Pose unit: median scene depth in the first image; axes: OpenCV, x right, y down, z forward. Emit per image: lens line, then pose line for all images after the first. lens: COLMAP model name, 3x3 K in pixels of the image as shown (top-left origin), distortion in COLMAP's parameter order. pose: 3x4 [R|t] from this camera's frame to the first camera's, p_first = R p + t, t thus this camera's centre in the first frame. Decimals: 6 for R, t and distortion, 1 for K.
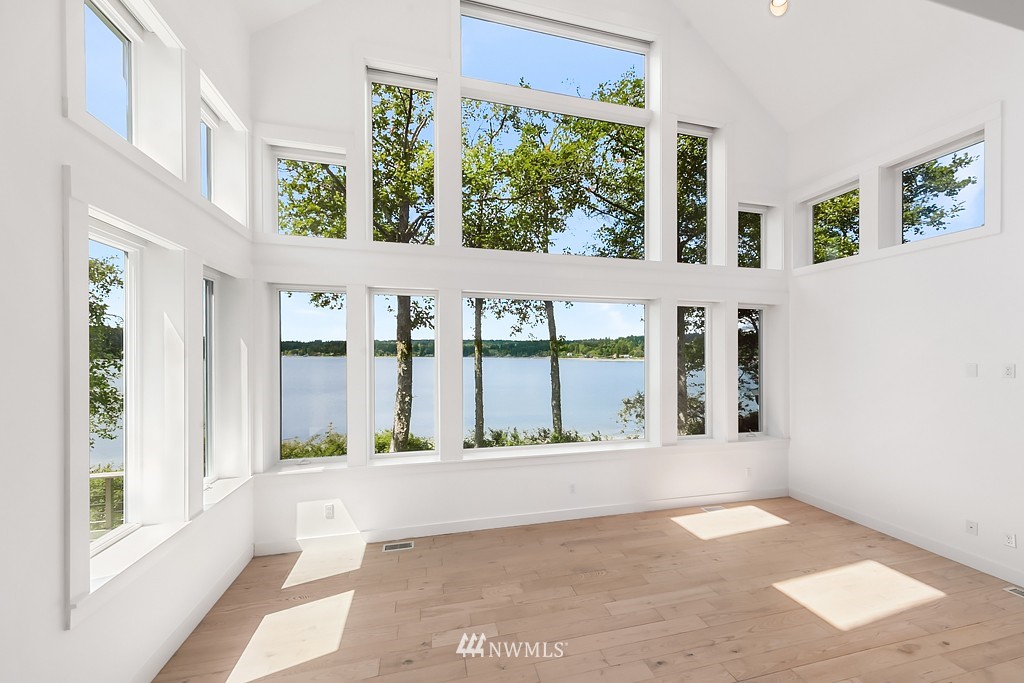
lens RADIAL K [[358.6, 0, 507.0], [0, 358.6, 356.5], [0, 0, 1]] dist [0.005093, -0.000053]
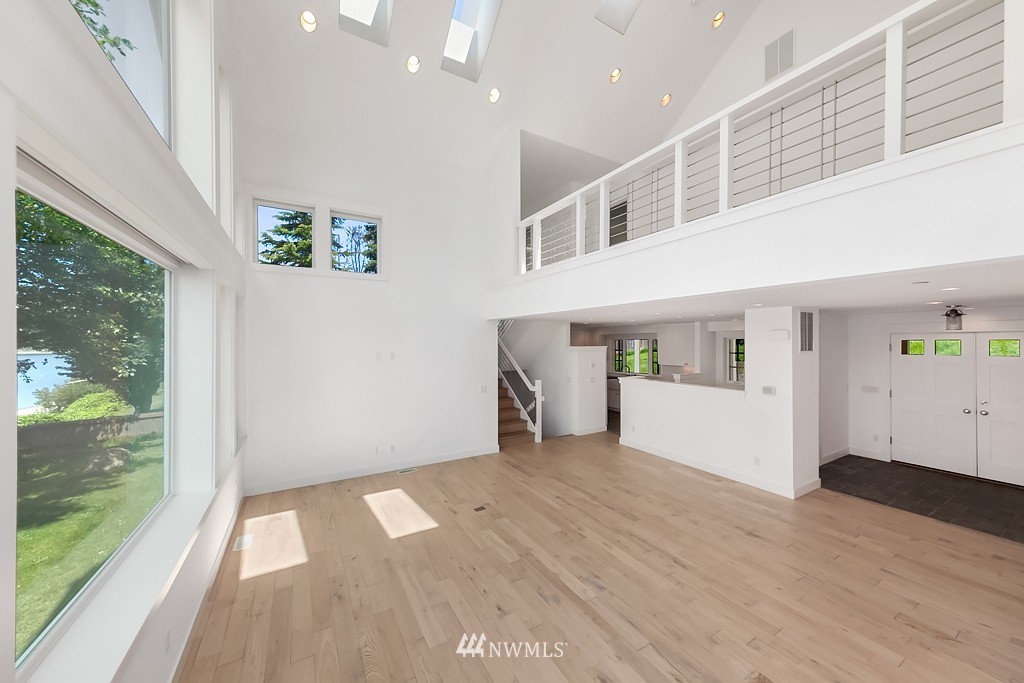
lens RADIAL K [[358.6, 0, 513.0], [0, 358.6, 341.6], [0, 0, 1]] dist [0.005093, -0.000053]
pose [[-0.288394, 0.001154, 0.957511, -0.328023], [0.005074, 0.999987, 0.000323, -0.019112], [-0.957498, 0.004952, -0.288396, 0.576372]]
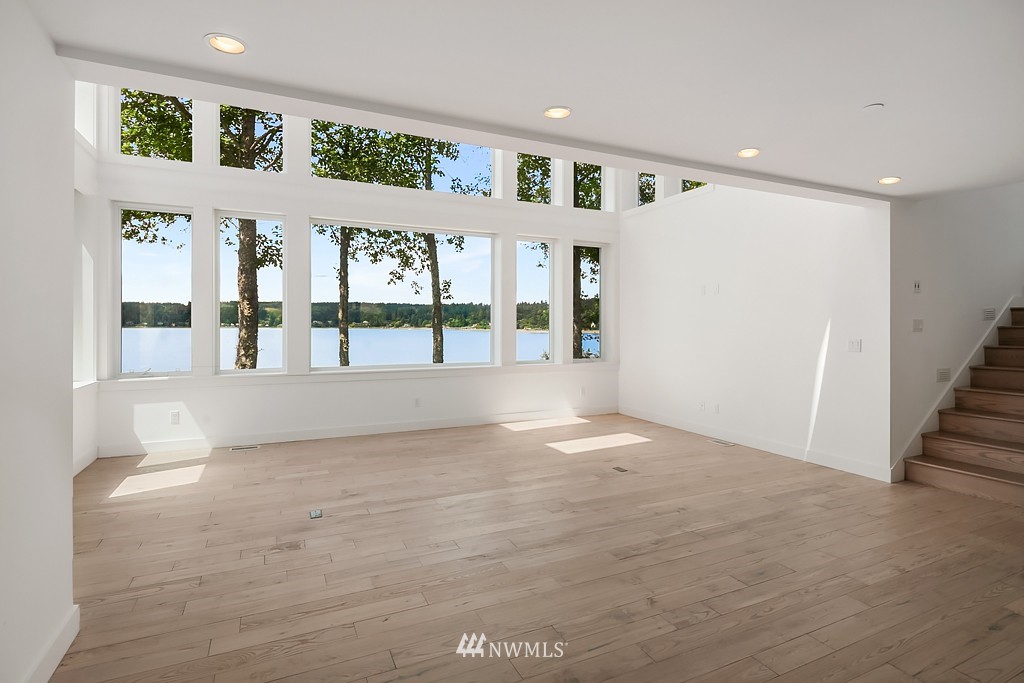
lens RADIAL K [[508.0, 0, 507.0], [0, 508.0, 322.8], [0, 0, 1]] dist [0.000236, -0.002727]
pose [[0.980185, 0.001601, 0.198076, 0.120993], [0.000397, 0.999949, -0.010046, 0.116533], [-0.198082, 0.009926, 0.980135, -0.473086]]
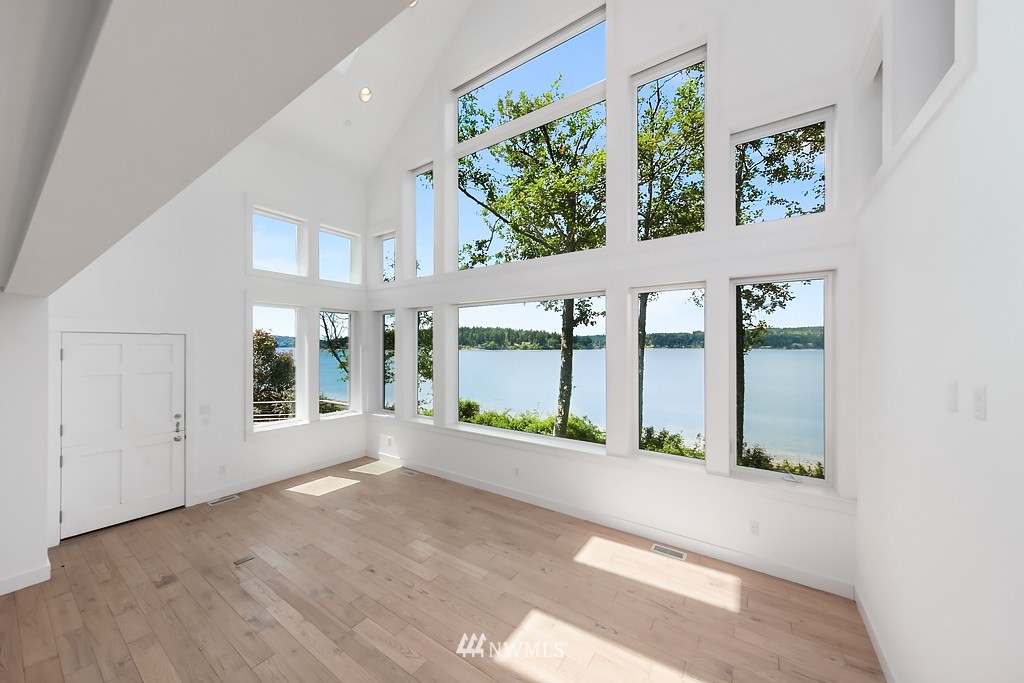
lens RADIAL K [[358.6, 0, 515.0], [0, 358.6, 348.6], [0, 0, 1]] dist [0.005093, -0.000053]
pose [[0.669754, 0.002137, -0.742580, 0.822008], [-0.001350, 0.999998, 0.001661, -0.012415], [0.742582, -0.000110, 0.669755, 0.207648]]
